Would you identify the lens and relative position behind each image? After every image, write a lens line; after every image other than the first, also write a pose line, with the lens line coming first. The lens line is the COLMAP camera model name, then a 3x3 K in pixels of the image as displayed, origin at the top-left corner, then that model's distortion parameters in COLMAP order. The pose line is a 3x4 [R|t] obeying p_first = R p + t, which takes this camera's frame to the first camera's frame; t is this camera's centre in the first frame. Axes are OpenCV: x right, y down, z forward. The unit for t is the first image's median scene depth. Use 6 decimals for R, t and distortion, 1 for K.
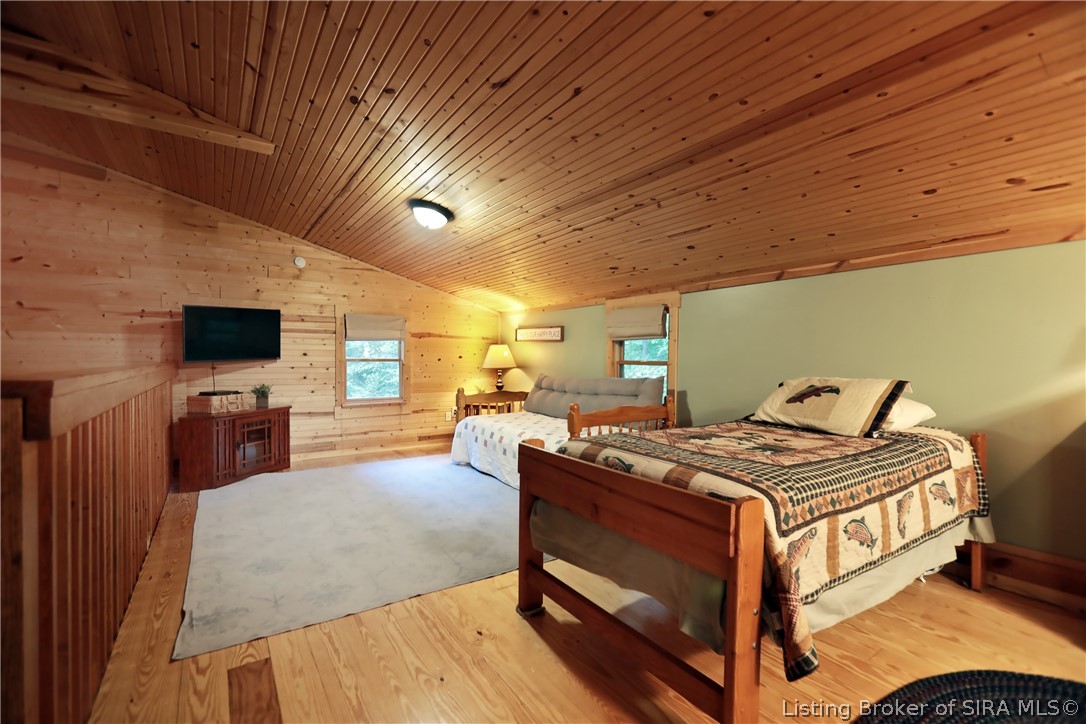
lens RADIAL K [[479.2, 0, 542.1], [0, 479.2, 362.7], [0, 0, 1]] dist [-0.006560, 0.001533]
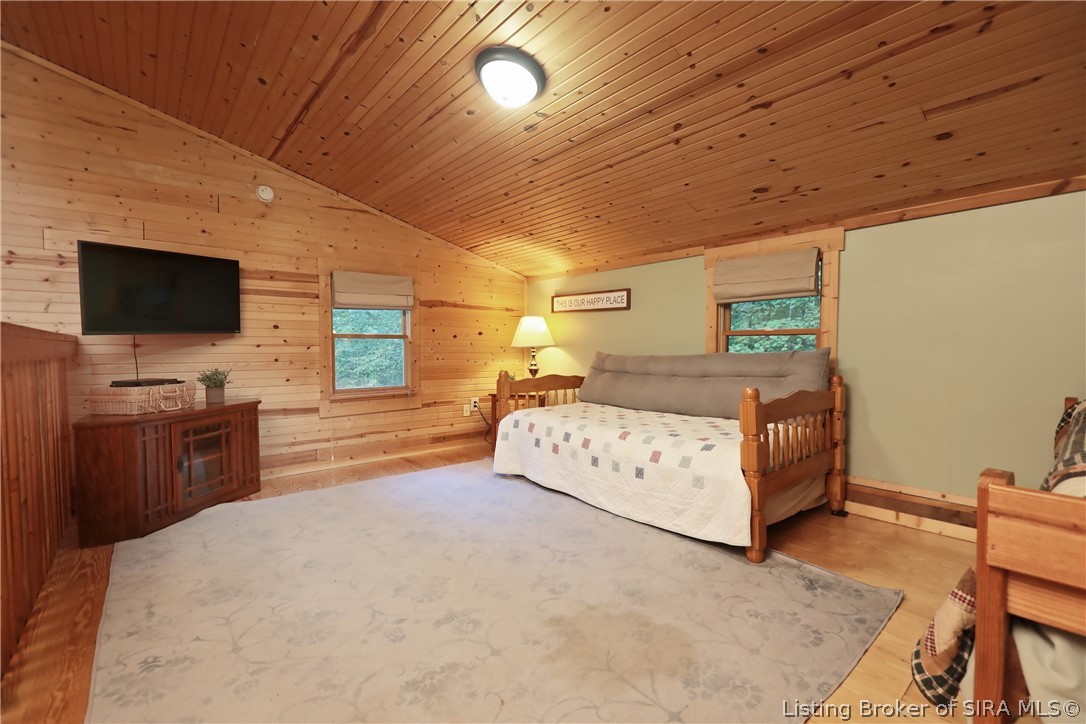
lens RADIAL K [[479.2, 0, 541.9], [0, 479.2, 362.9], [0, 0, 1]] dist [-0.006560, 0.001533]
pose [[0.995443, -0.011731, 0.094639, -0.206019], [0.009666, 0.999706, 0.022250, 0.027794], [-0.094872, -0.021234, 0.995263, 0.311662]]
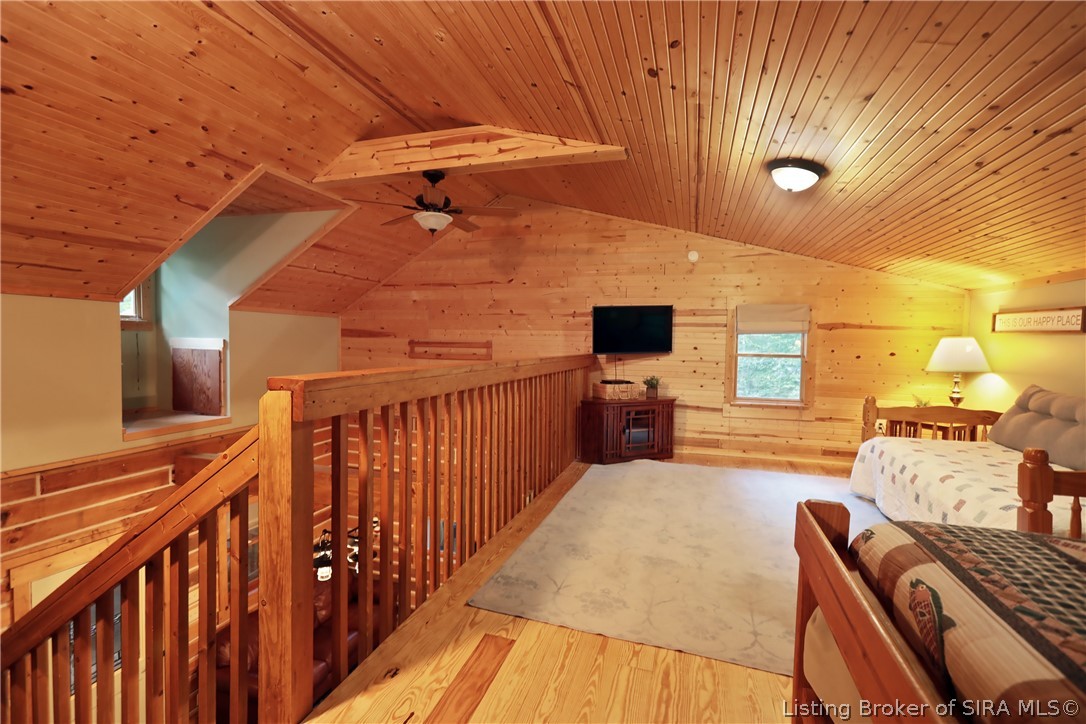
lens RADIAL K [[479.2, 0, 542.9], [0, 479.2, 362.3], [0, 0, 1]] dist [-0.006560, 0.001533]
pose [[0.616987, 0.039407, -0.785986, 0.113378], [-0.021726, 0.999218, 0.033043, -0.016876], [0.786673, -0.003311, 0.617361, 0.154232]]
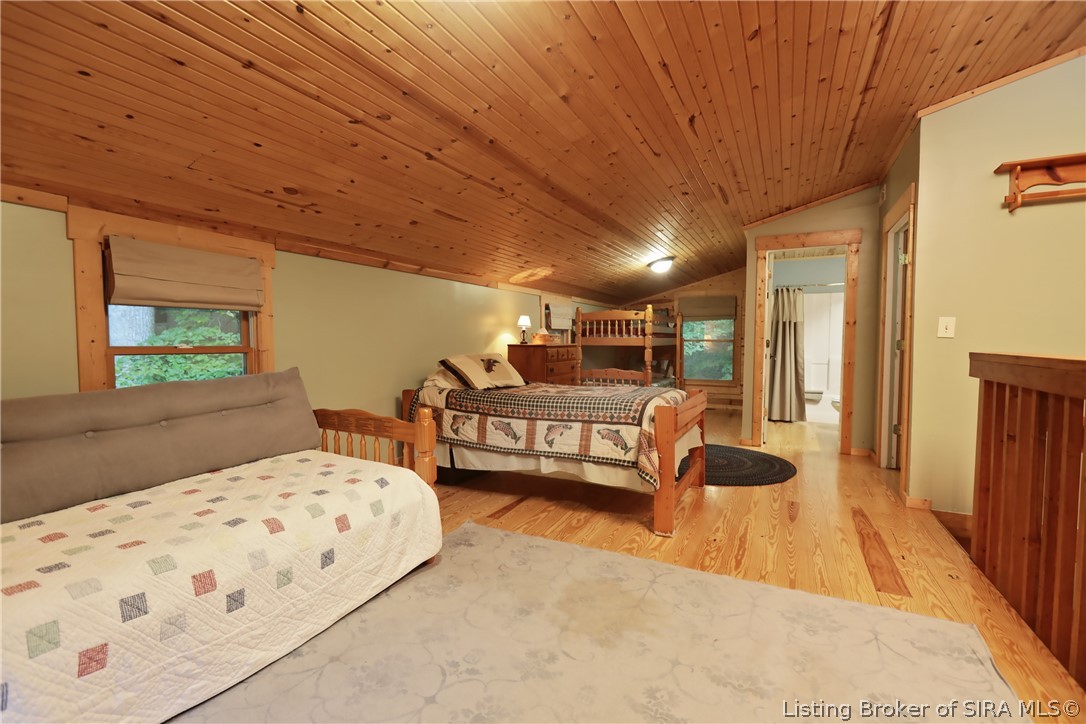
lens RADIAL K [[479.2, 0, 541.9], [0, 479.2, 363.3], [0, 0, 1]] dist [-0.006560, 0.001533]
pose [[-0.477201, -0.046633, 0.877556, -0.476157], [0.006622, 0.998372, 0.056654, -0.013109], [-0.878769, 0.032846, -0.476115, 0.913752]]
